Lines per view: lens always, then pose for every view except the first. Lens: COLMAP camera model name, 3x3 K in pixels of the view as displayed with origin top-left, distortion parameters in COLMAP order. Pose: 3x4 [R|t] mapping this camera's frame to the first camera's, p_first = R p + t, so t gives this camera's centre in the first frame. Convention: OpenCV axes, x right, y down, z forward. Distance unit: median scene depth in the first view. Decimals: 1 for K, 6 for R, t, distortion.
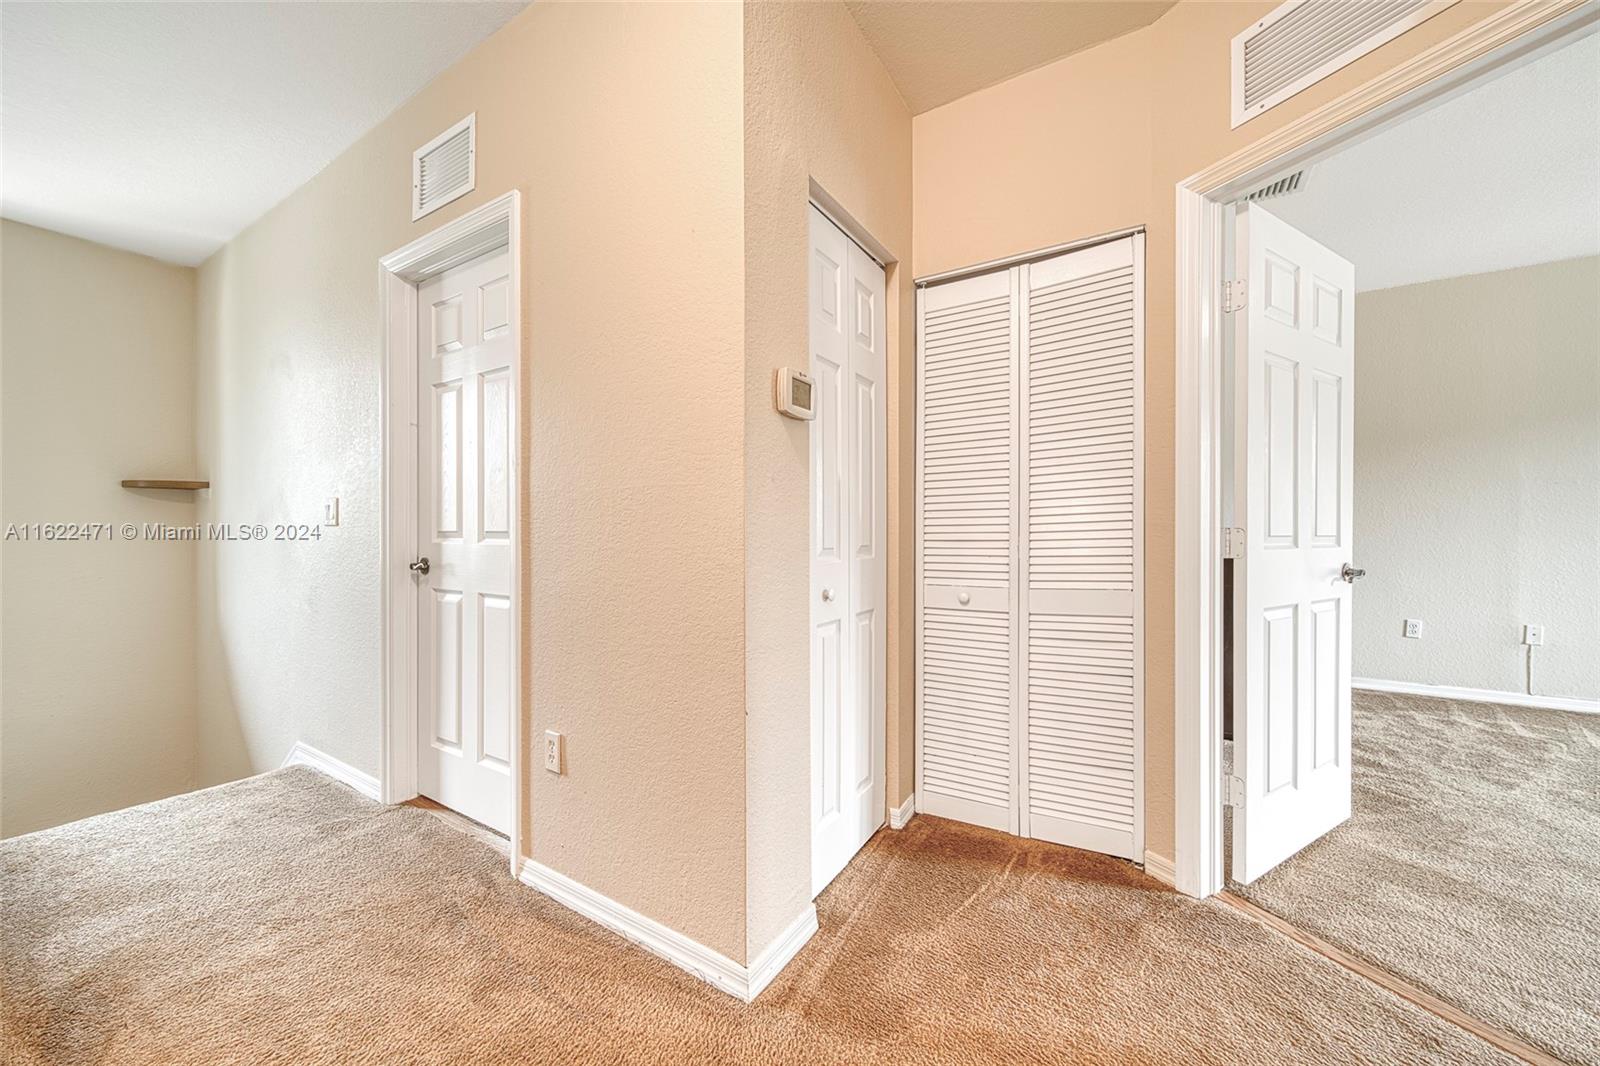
lens RADIAL K [[571.3, 0, 803.8], [0, 571.3, 533.3], [0, 0, 1]] dist [0.000621, -0.001215]
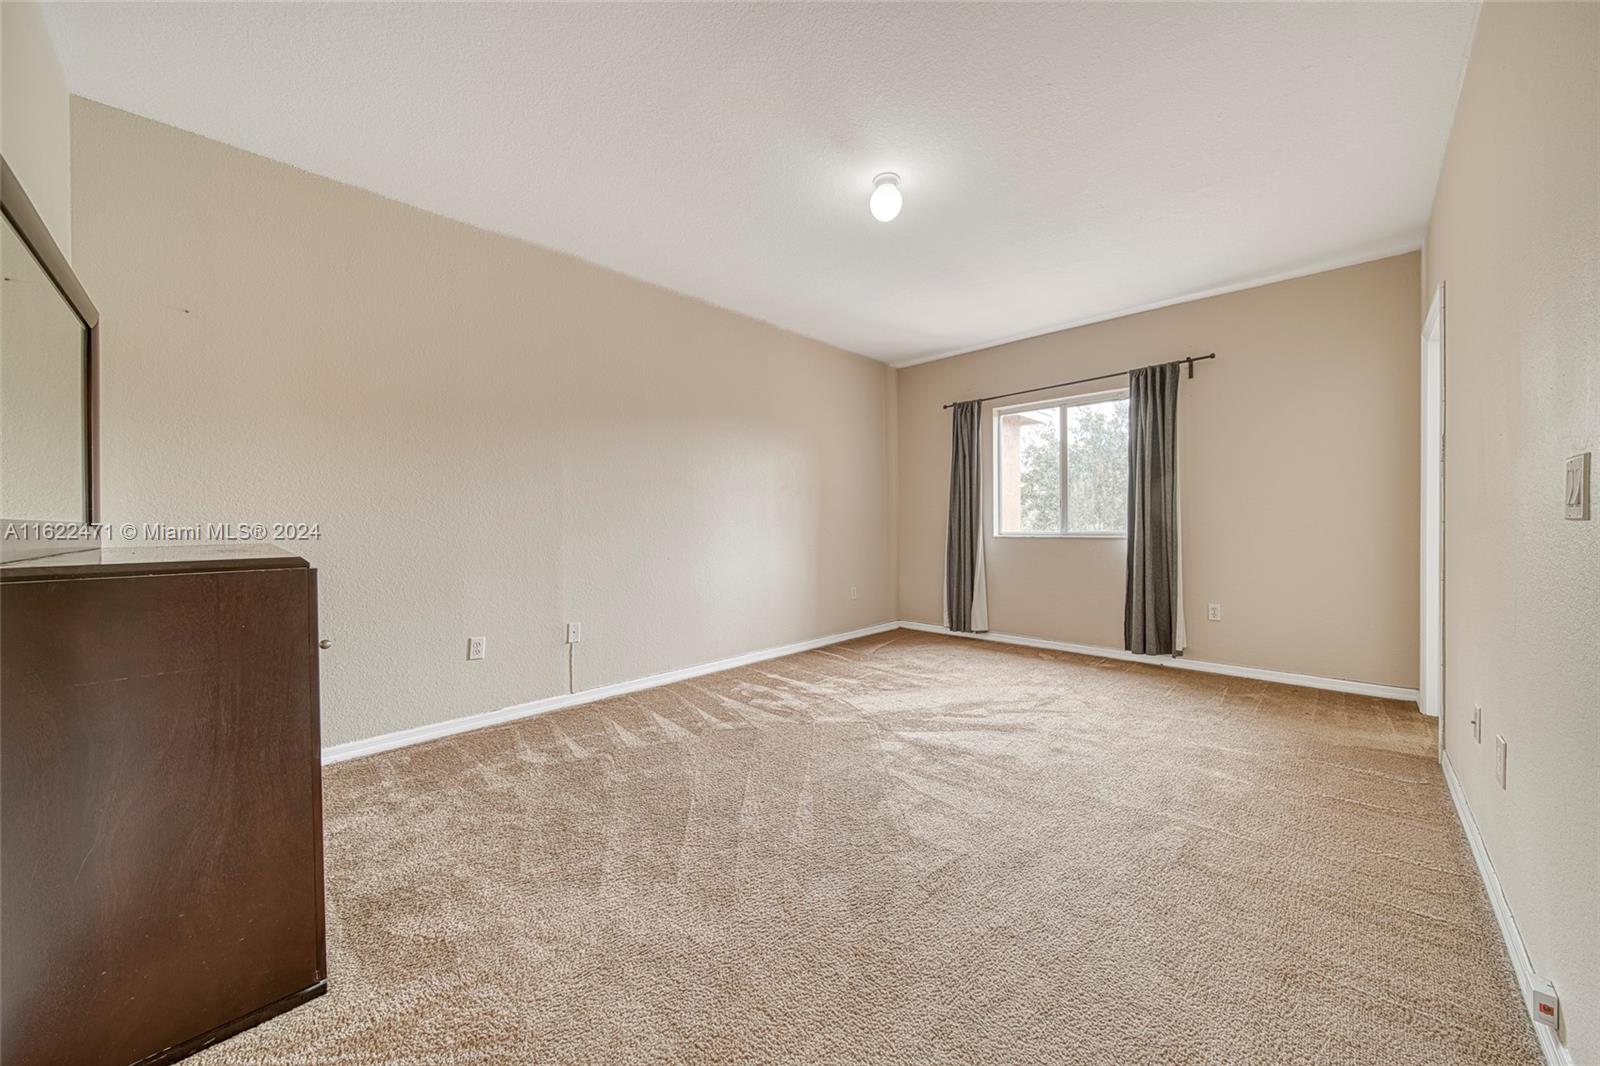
lens RADIAL K [[571.3, 0, 803.7], [0, 571.3, 532.8], [0, 0, 1]] dist [0.000621, -0.001215]
pose [[0.217888, -0.013114, 0.975886, 0.438741], [0.012319, 0.999867, 0.010686, 0.000814], [-0.975896, 0.009693, 0.218021, 0.426829]]
